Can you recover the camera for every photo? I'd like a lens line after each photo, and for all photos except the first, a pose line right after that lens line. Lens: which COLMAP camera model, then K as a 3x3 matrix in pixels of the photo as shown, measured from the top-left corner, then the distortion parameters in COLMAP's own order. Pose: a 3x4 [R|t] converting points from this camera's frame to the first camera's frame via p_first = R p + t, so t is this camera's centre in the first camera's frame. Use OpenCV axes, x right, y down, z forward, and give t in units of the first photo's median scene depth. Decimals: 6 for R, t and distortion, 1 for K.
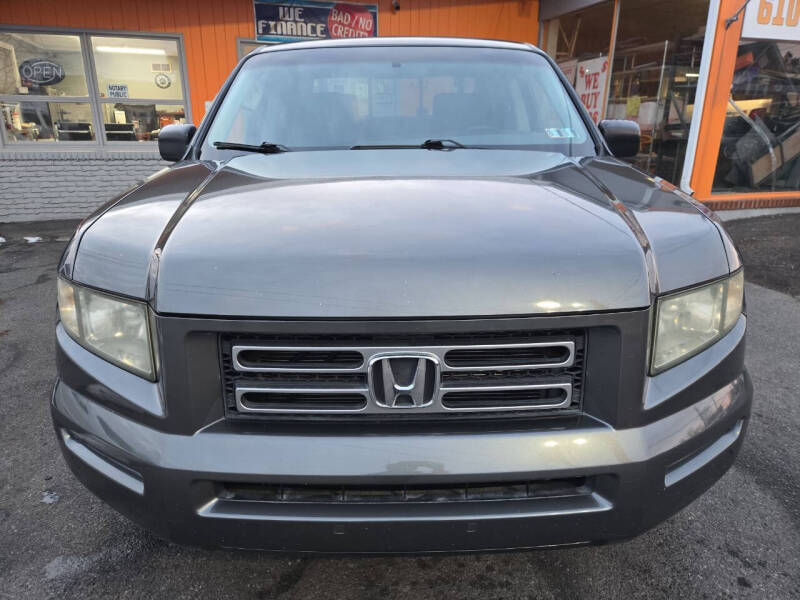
lens RADIAL K [[535.8, 0, 398.4], [0, 535.8, 300.6], [0, 0, 1]] dist [0.053987, -0.042278]
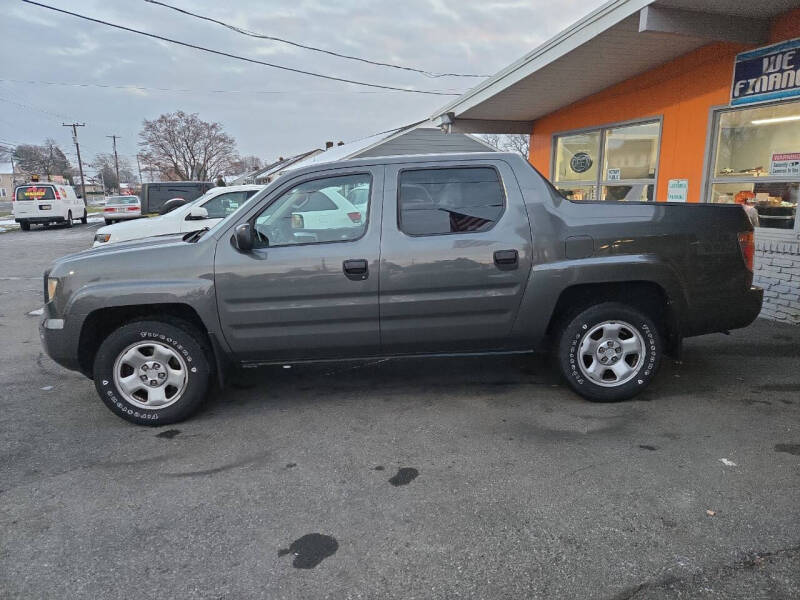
lens RADIAL K [[535.8, 0, 401.3], [0, 535.8, 302.1], [0, 0, 1]] dist [0.053987, -0.042278]
pose [[0.047914, 0.197373, -0.979157, 3.640322], [-0.279285, 0.943831, 0.176585, -0.982079], [0.959012, 0.265003, 0.100346, 2.612991]]
